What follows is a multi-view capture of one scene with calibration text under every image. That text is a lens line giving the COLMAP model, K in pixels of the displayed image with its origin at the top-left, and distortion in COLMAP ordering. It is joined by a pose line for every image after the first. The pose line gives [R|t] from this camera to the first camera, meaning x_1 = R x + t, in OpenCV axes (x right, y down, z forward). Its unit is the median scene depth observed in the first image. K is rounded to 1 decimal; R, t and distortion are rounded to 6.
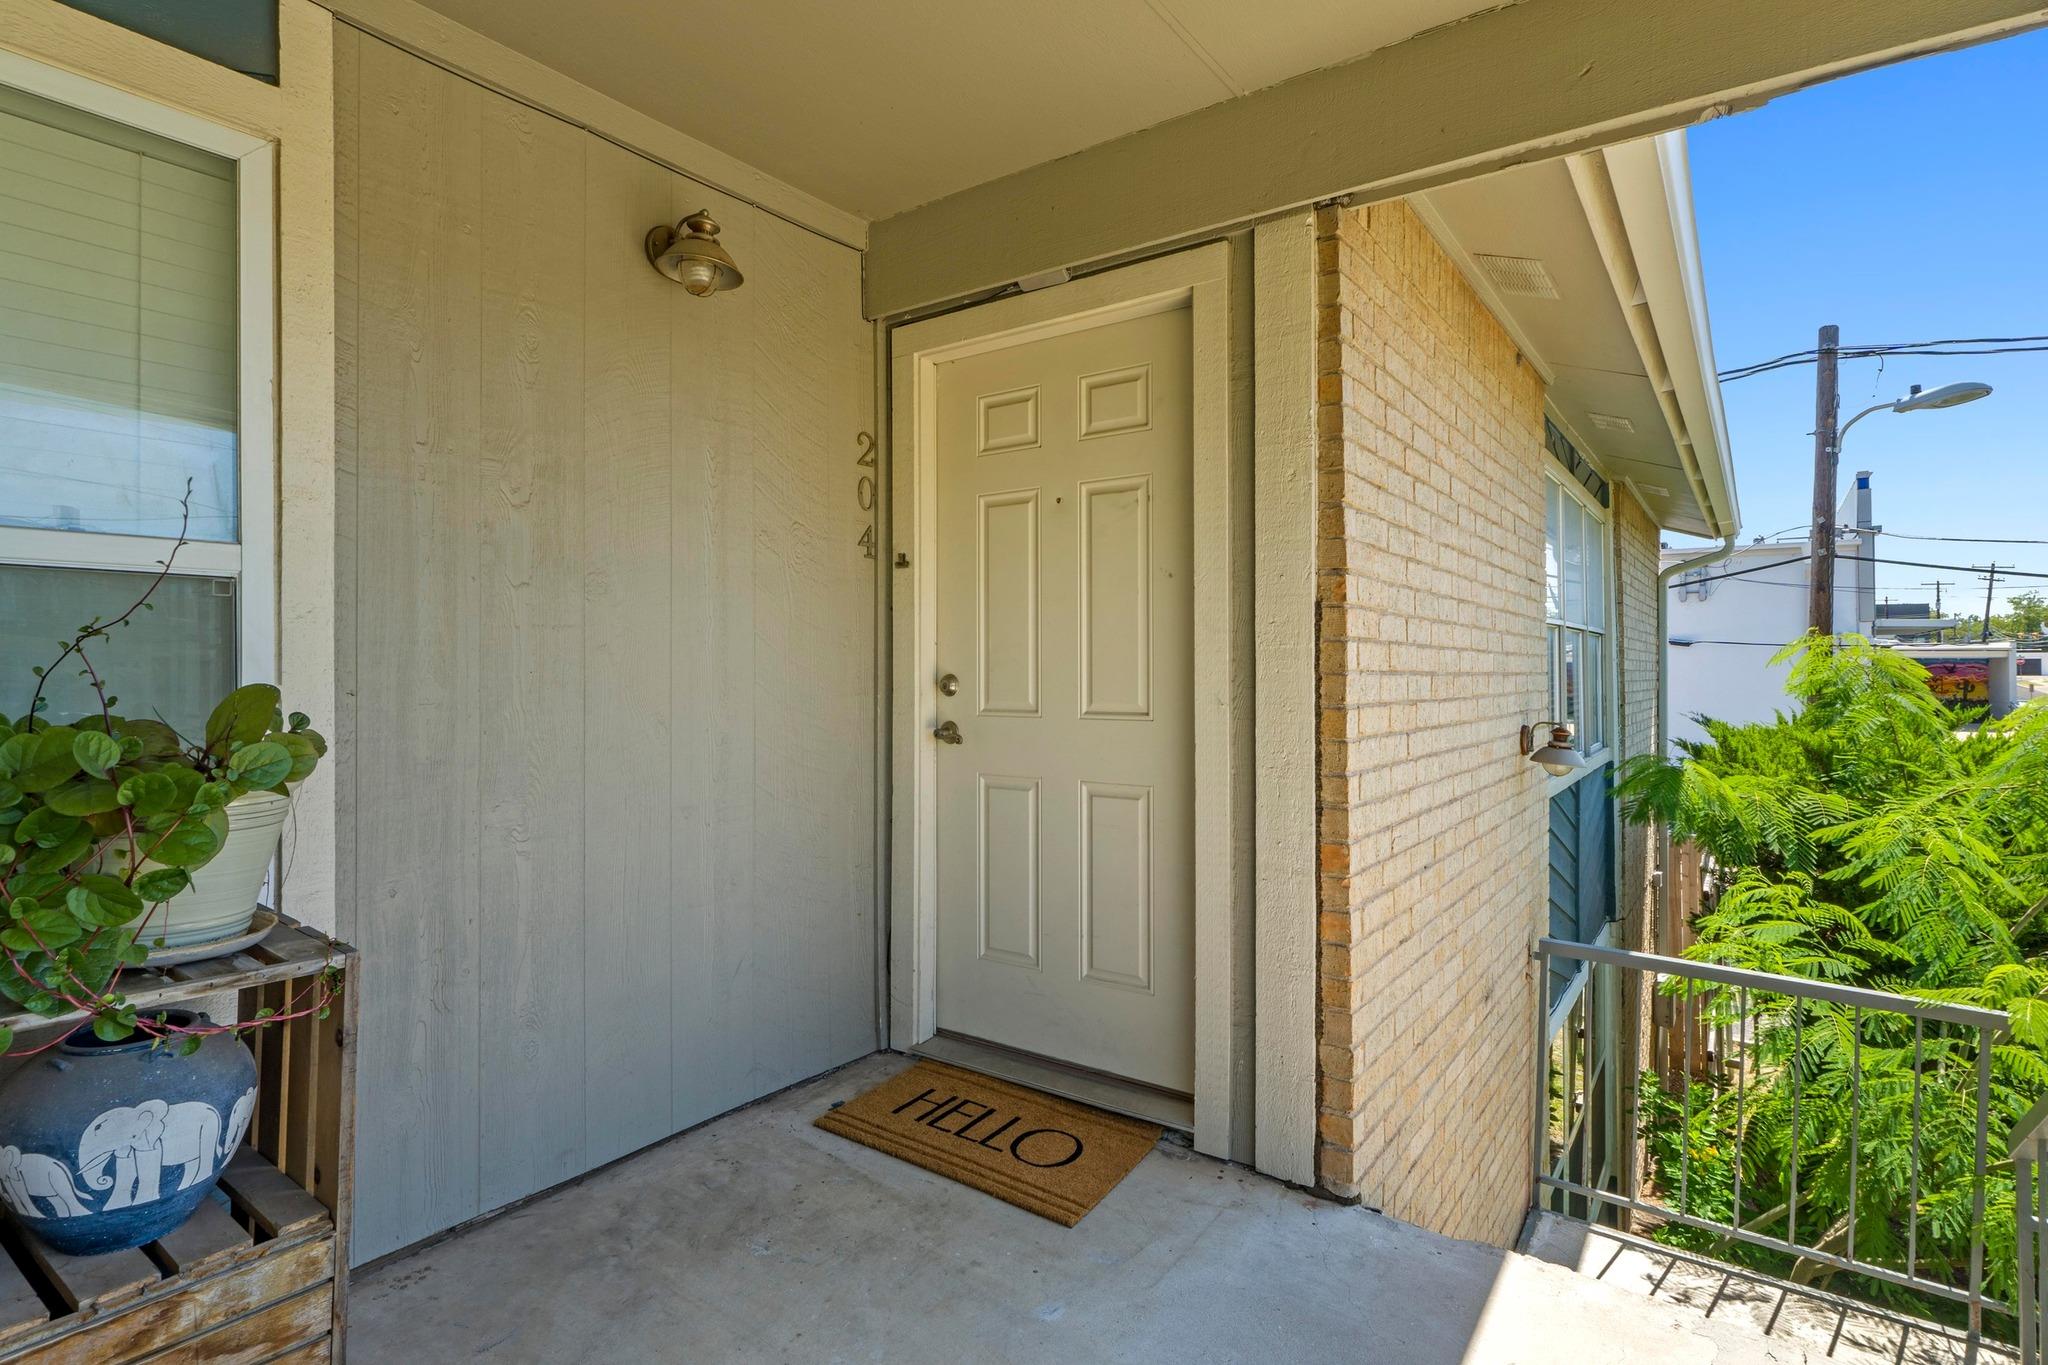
lens RADIAL K [[1034.5, 0, 1038.5], [0, 1034.5, 652.9], [0, 0, 1]] dist [-0.003301, 0.000246]
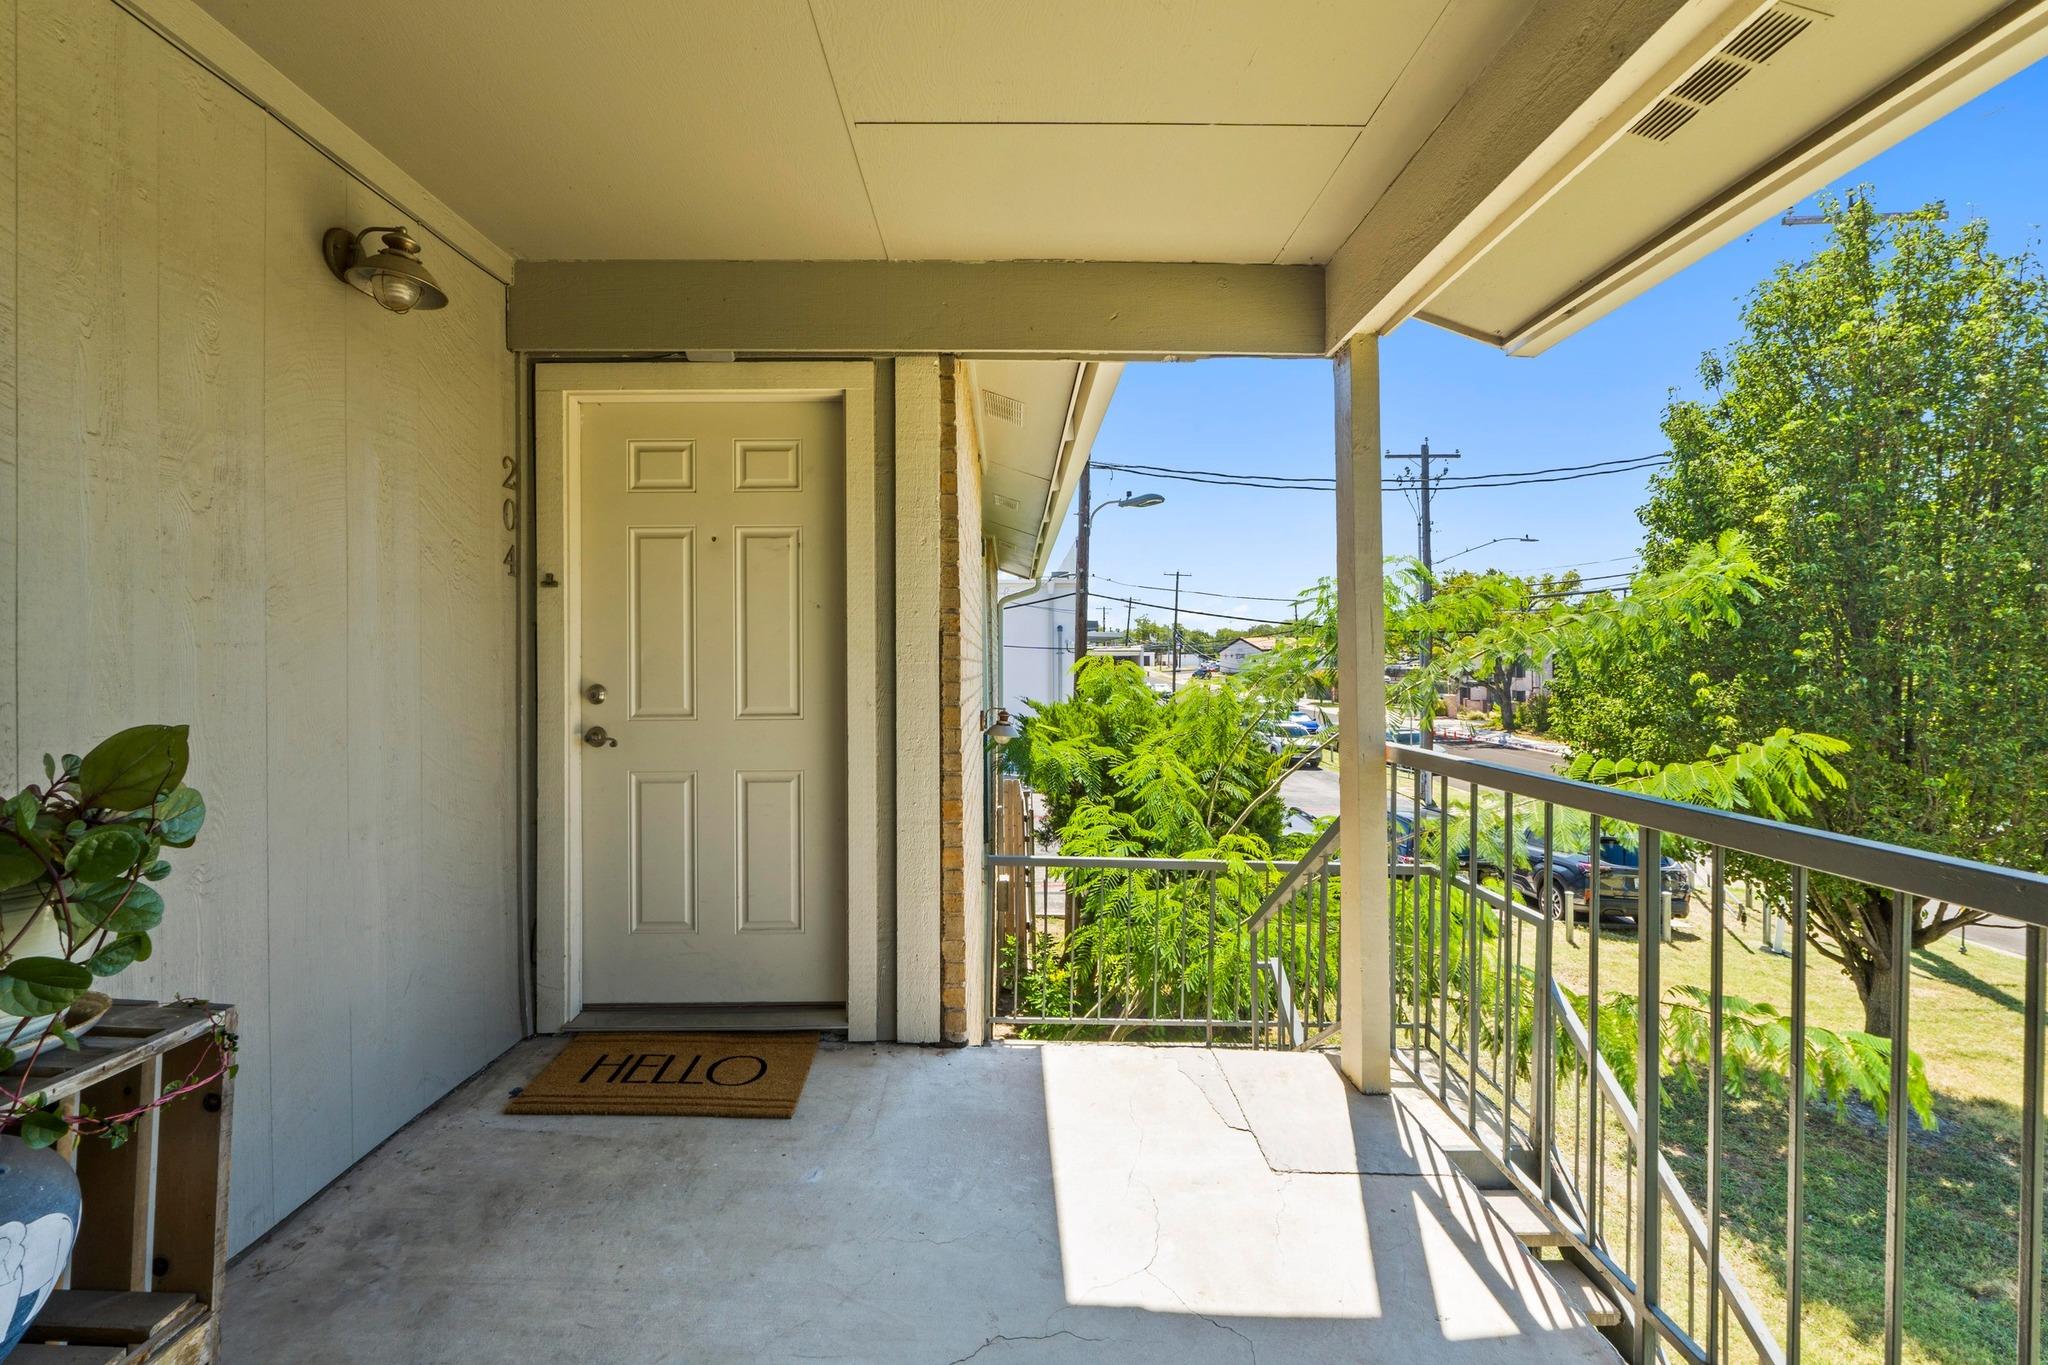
lens RADIAL K [[869.7, 0, 1025.1], [0, 869.7, 651.6], [0, 0, 1]] dist [-0.003124, -0.000370]
pose [[0.805801, 0.004200, 0.592171, -0.313662], [-0.005390, 0.999985, 0.000242, -0.020473], [-0.592161, -0.003387, 0.805812, -0.031893]]
